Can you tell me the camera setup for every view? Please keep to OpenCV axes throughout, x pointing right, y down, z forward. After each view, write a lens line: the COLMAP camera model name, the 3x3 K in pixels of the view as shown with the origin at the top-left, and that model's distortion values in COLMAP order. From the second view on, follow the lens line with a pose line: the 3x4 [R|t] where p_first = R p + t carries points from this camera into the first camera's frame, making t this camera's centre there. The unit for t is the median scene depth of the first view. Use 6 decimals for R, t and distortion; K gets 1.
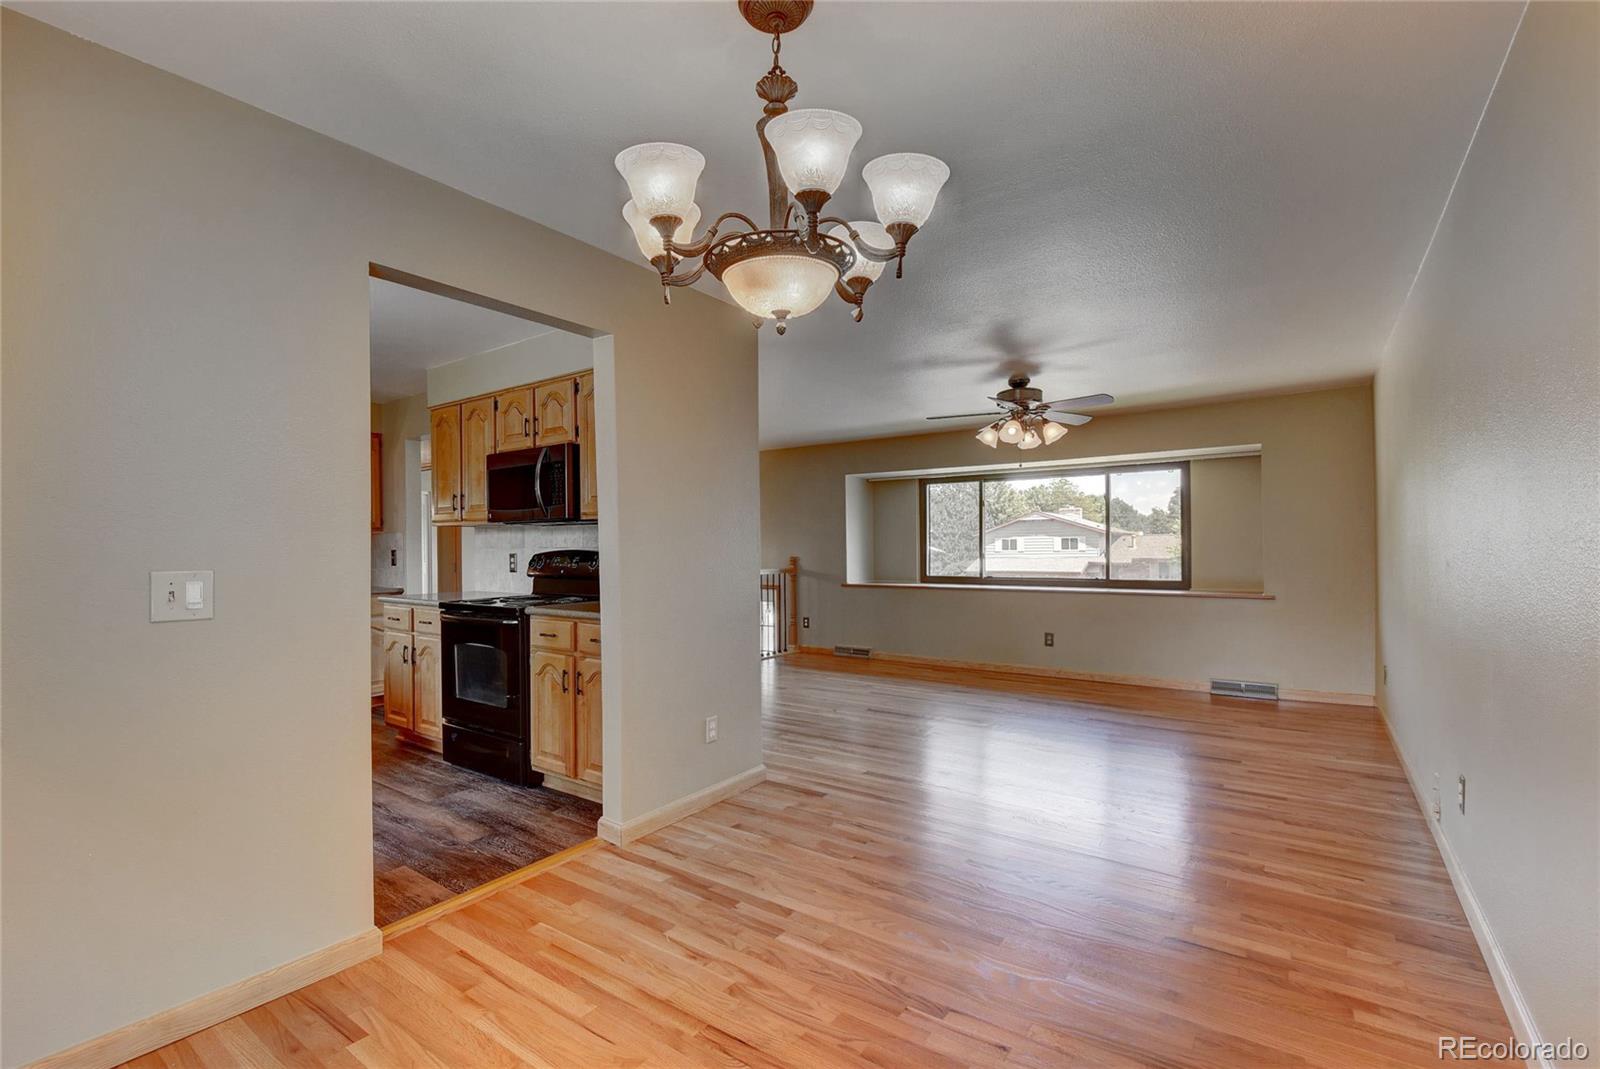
lens RADIAL K [[704.6, 0, 797.9], [0, 704.6, 549.5], [0, 0, 1]] dist [0.011916, -0.022786]
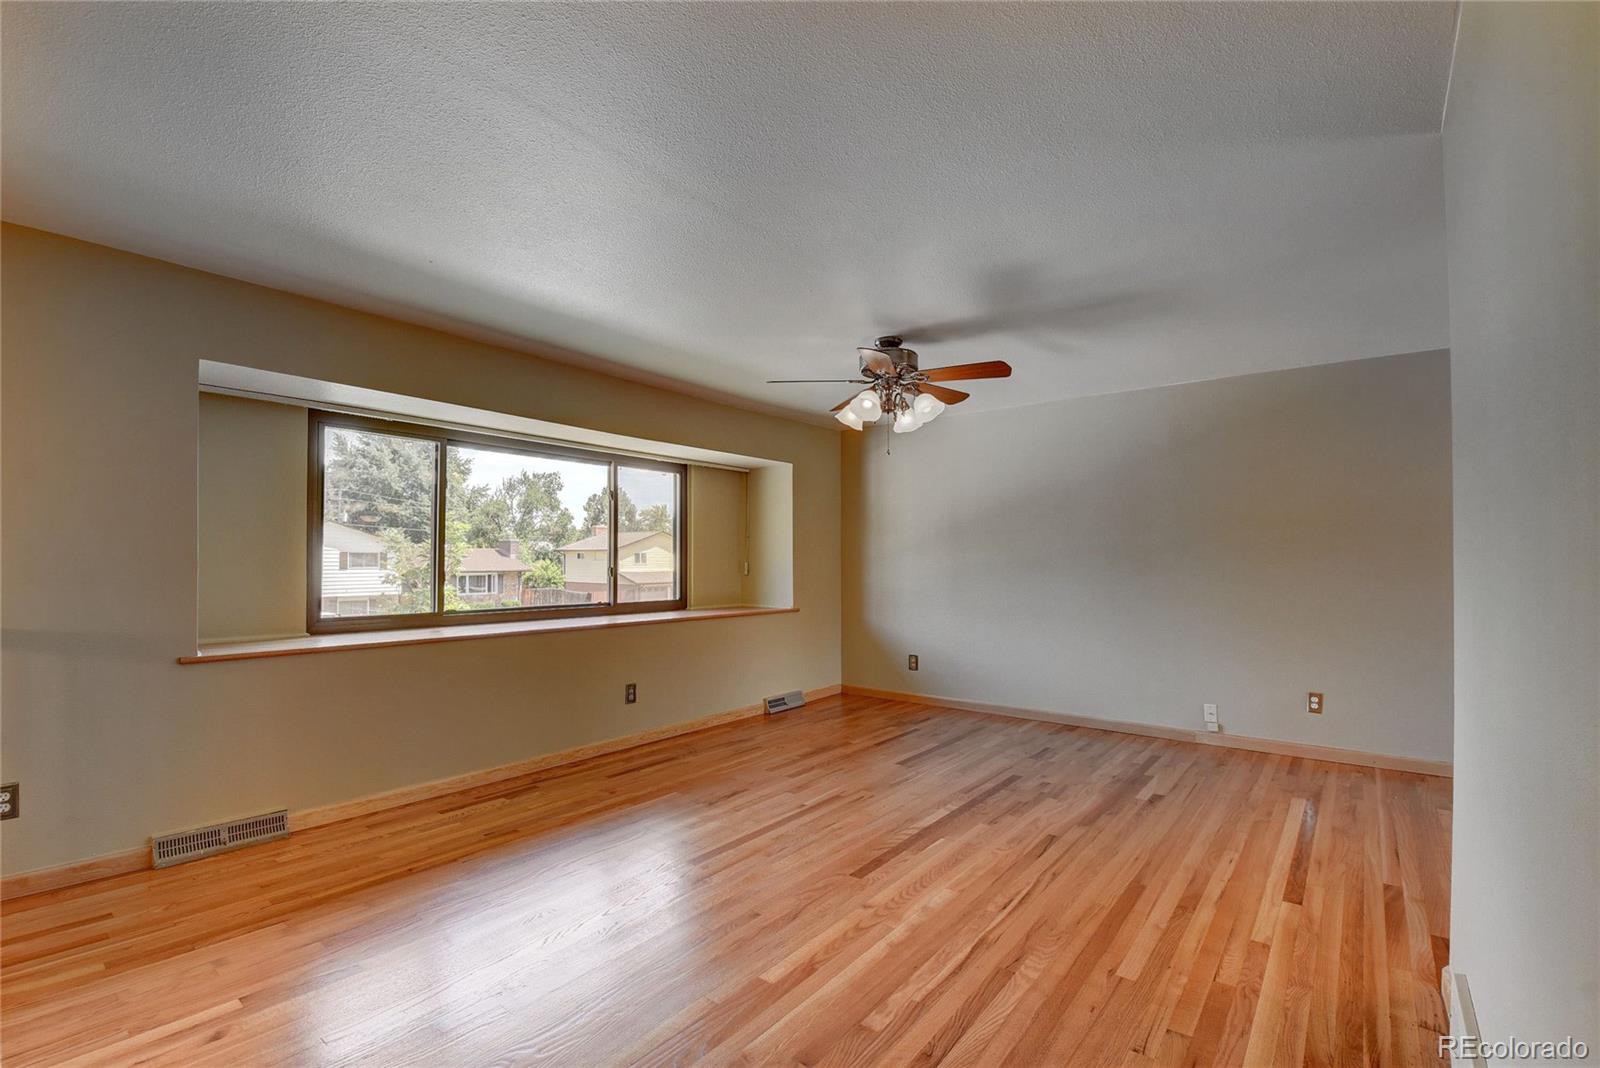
lens RADIAL K [[704.6, 0, 797.9], [0, 704.6, 549.0], [0, 0, 1]] dist [0.011916, -0.022786]
pose [[0.060786, 0.029232, 0.997723, -0.326675], [0.002980, 0.999561, -0.029468, 0.007348], [-0.998146, 0.004764, 0.060672, 0.800214]]
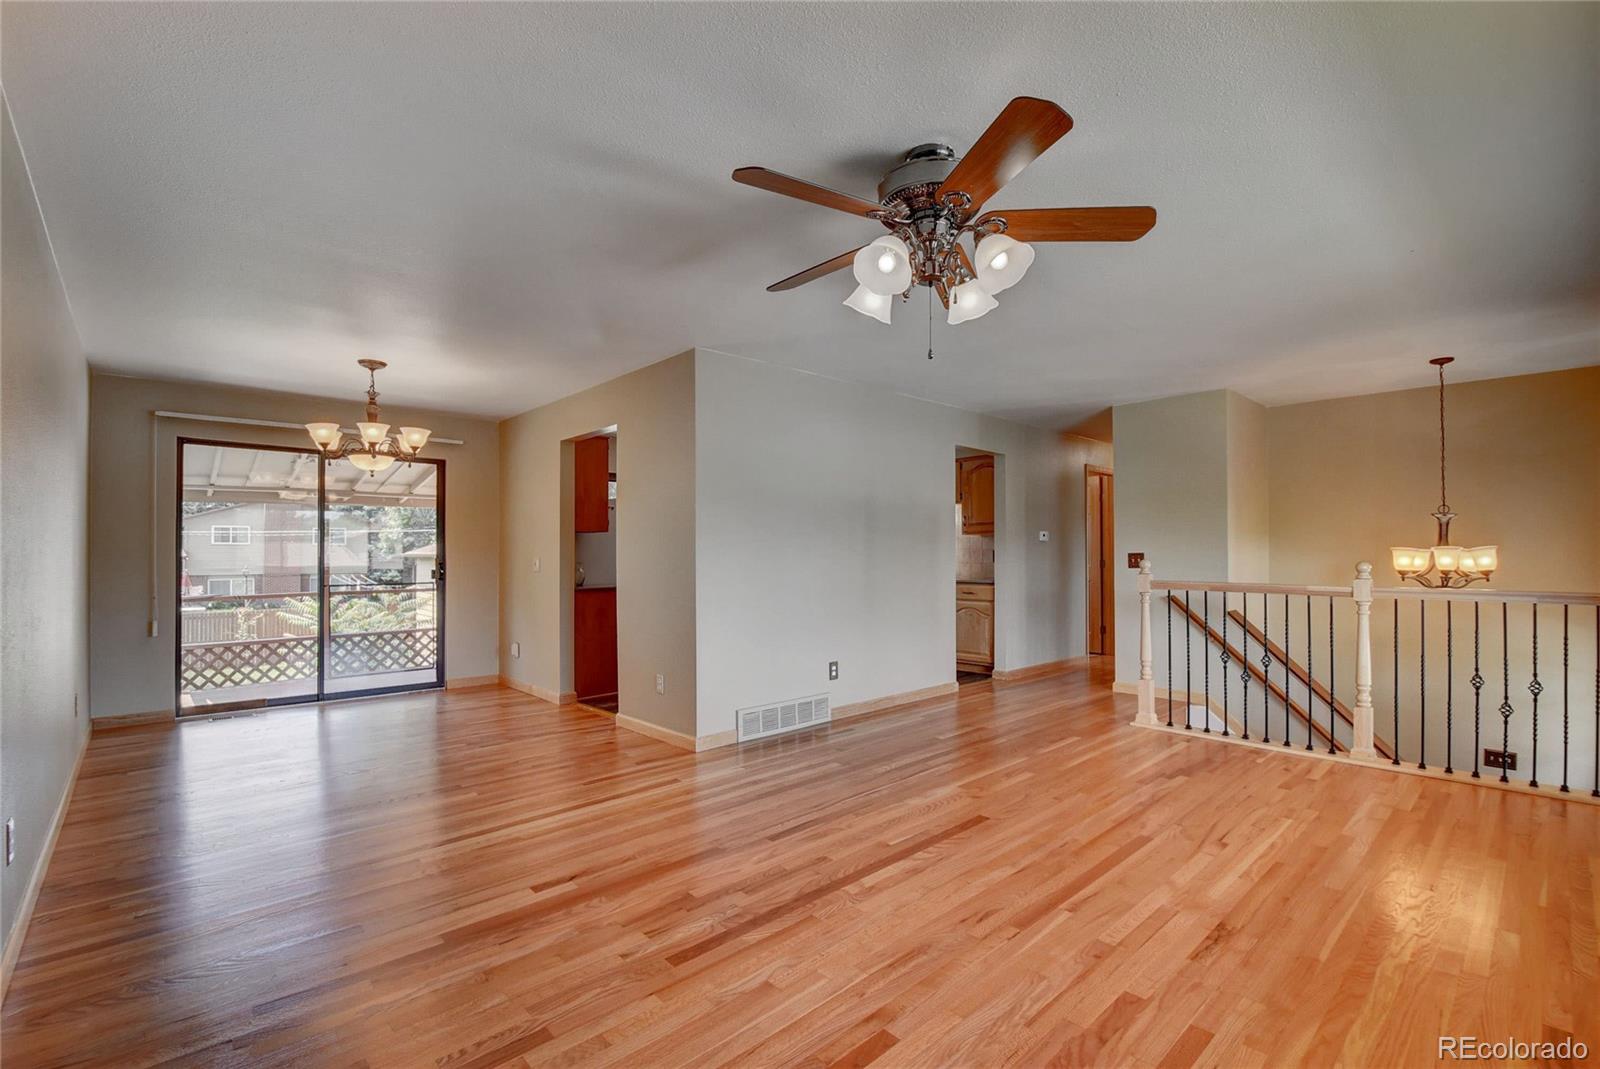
lens RADIAL K [[704.6, 0, 797.9], [0, 704.6, 549.5], [0, 0, 1]] dist [0.011916, -0.022786]
pose [[-0.216535, 0.010929, -0.976214, 0.554746], [0.000149, 0.999938, 0.011161, -0.001998], [0.976275, 0.002272, -0.216523, 0.772904]]
